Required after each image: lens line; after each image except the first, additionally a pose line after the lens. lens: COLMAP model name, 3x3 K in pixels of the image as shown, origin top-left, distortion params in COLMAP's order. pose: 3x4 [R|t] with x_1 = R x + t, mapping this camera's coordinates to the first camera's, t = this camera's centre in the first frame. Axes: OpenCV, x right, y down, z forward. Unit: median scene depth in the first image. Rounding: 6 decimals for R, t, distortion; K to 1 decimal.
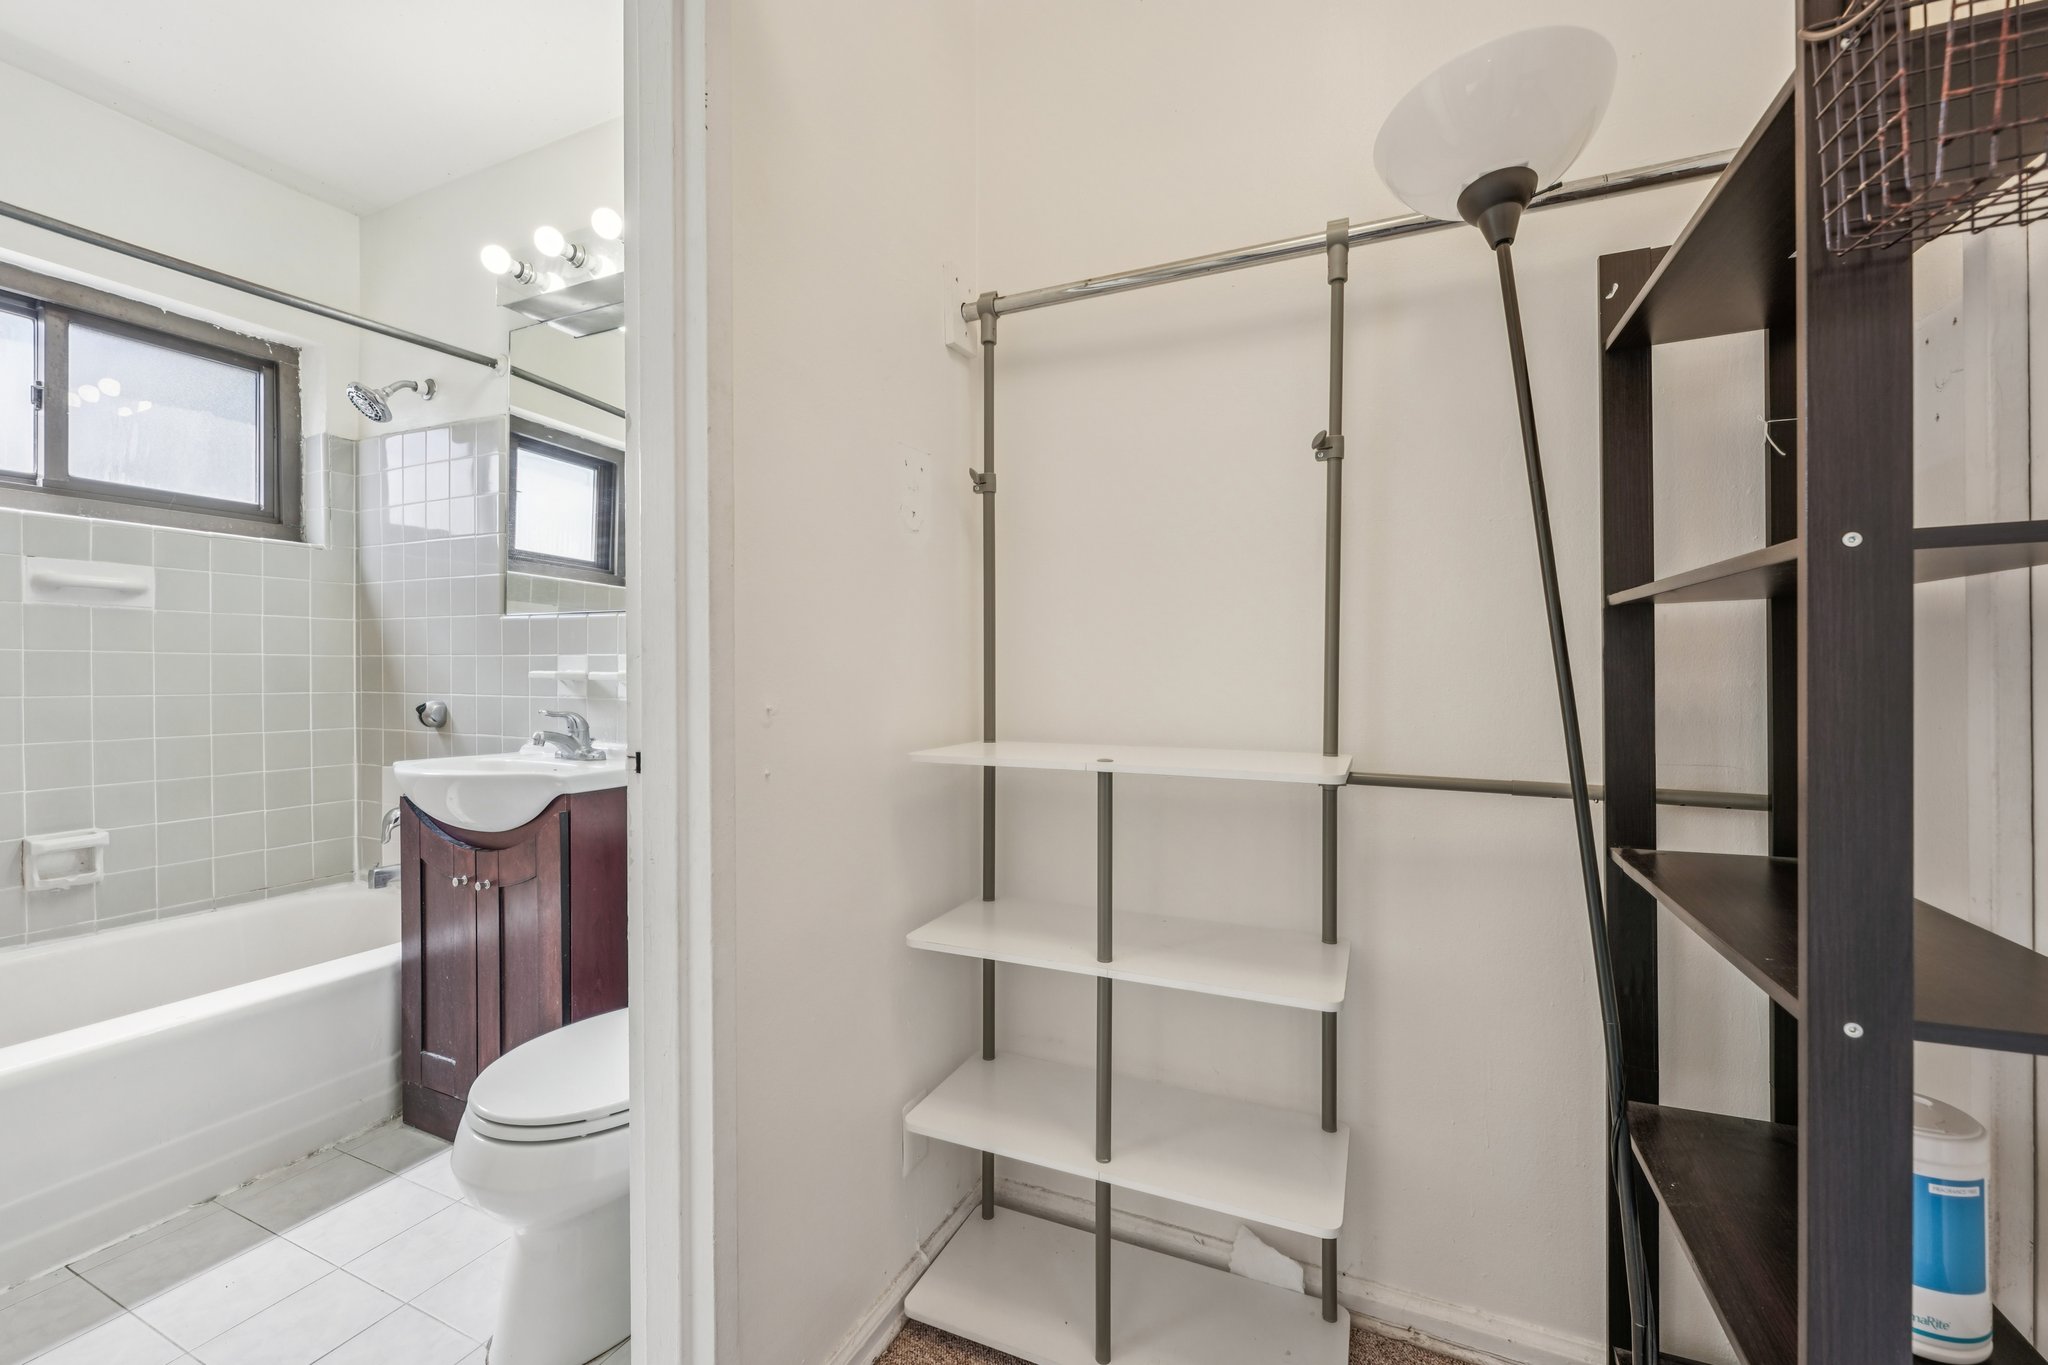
lens RADIAL K [[820.4, 0, 1022.3], [0, 820.4, 674.6], [0, 0, 1]] dist [-0.000575, 0.000456]
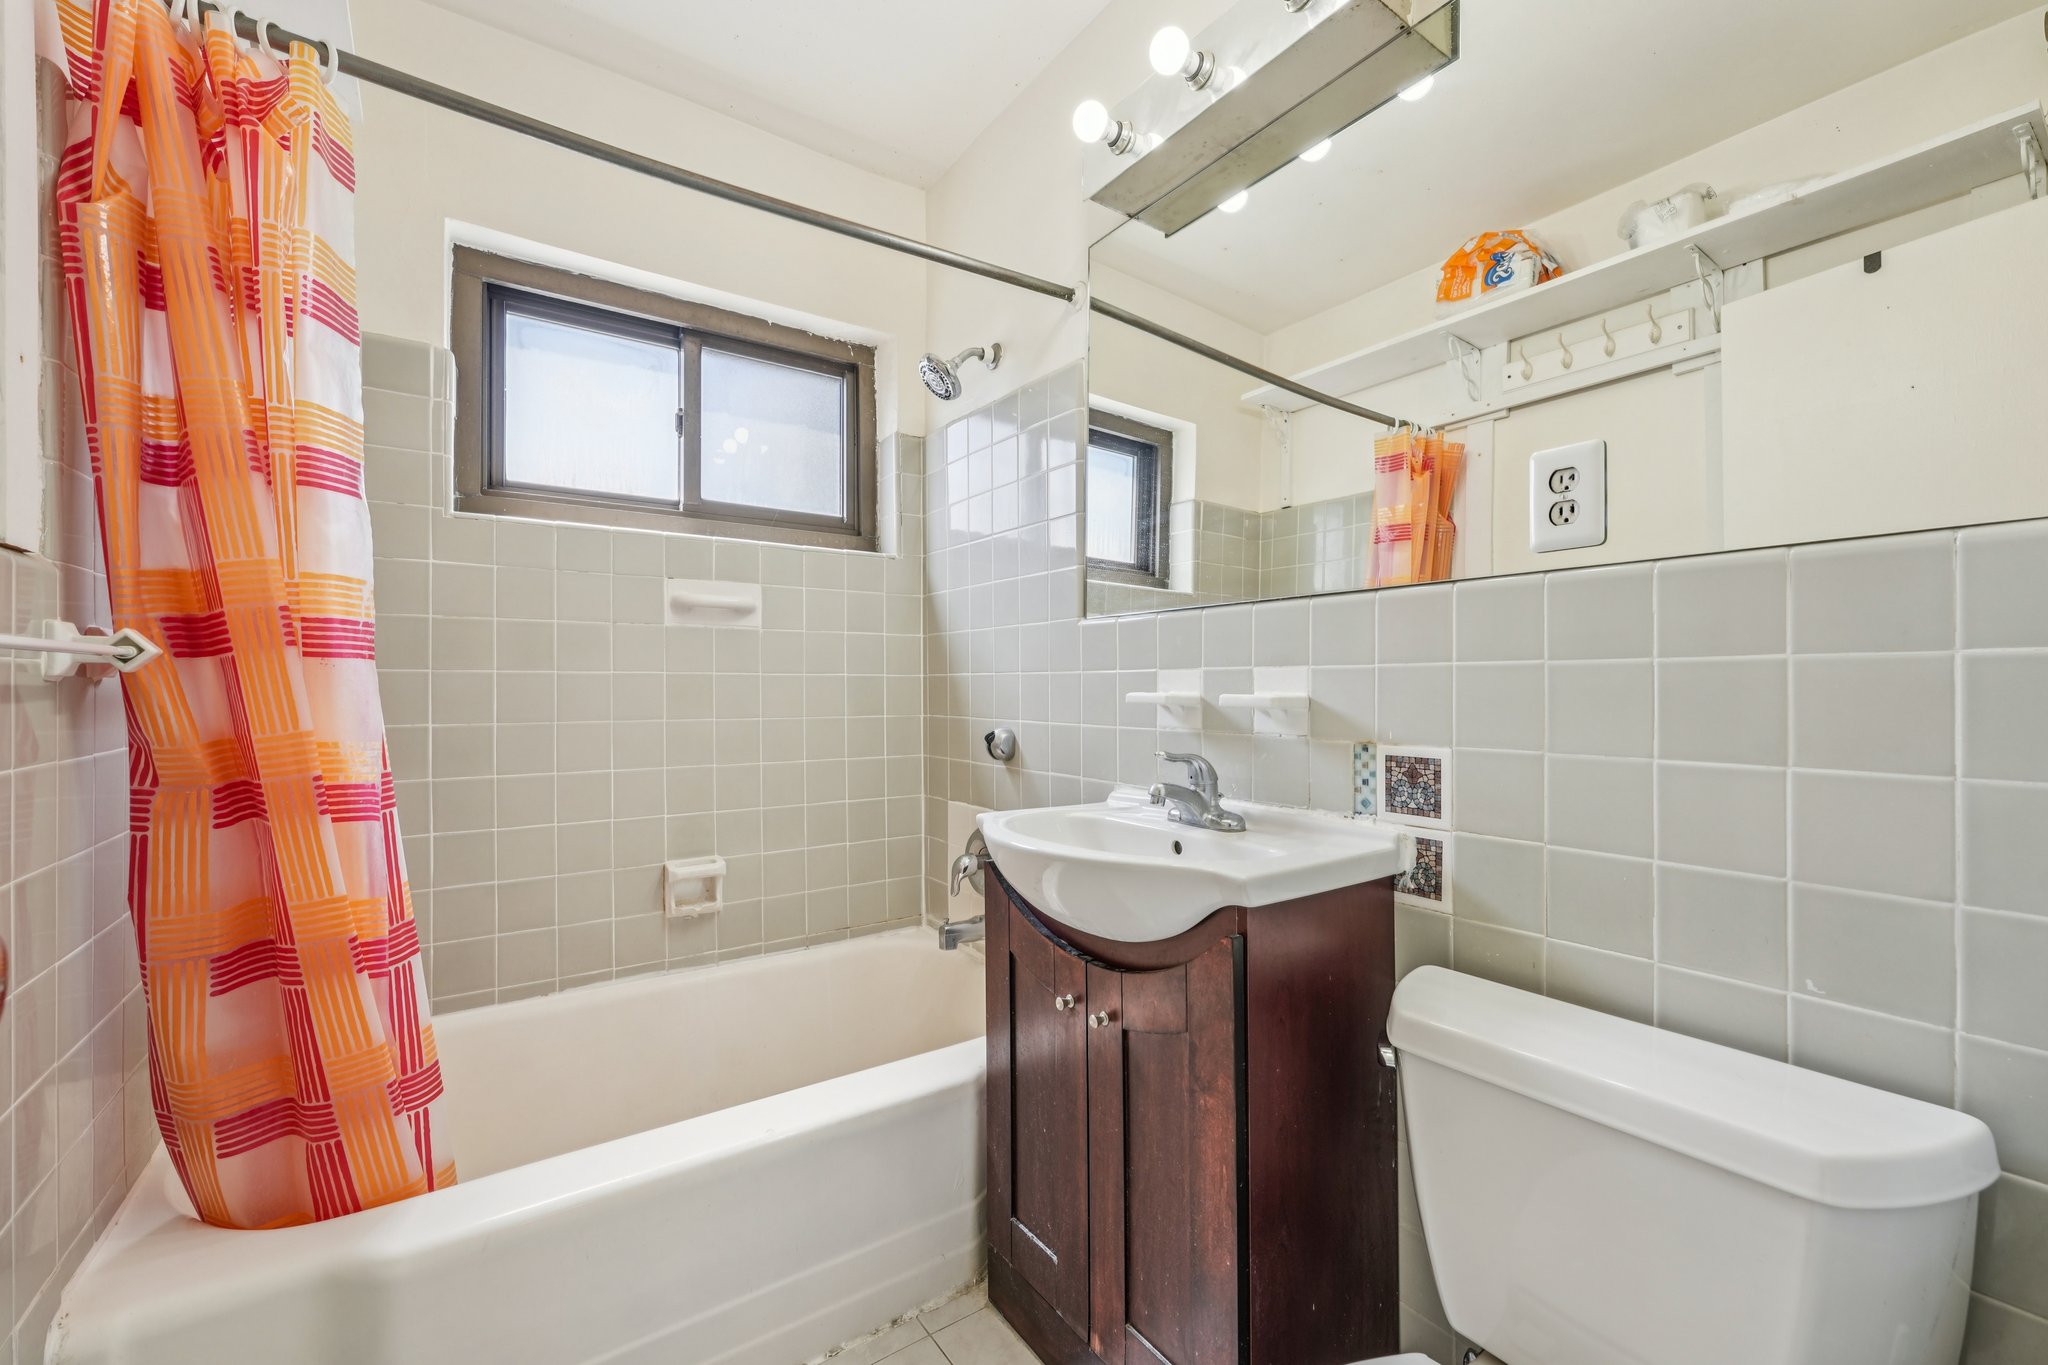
lens RADIAL K [[833.2, 0, 1024.0], [0, 833.2, 682.5], [0, 0, 1]] dist [0.000586, 0.000039]
pose [[0.861202, -0.007338, -0.508210, -0.299686], [0.002444, 0.999944, -0.010296, -0.005946], [0.508257, 0.007625, 0.861172, 0.318737]]
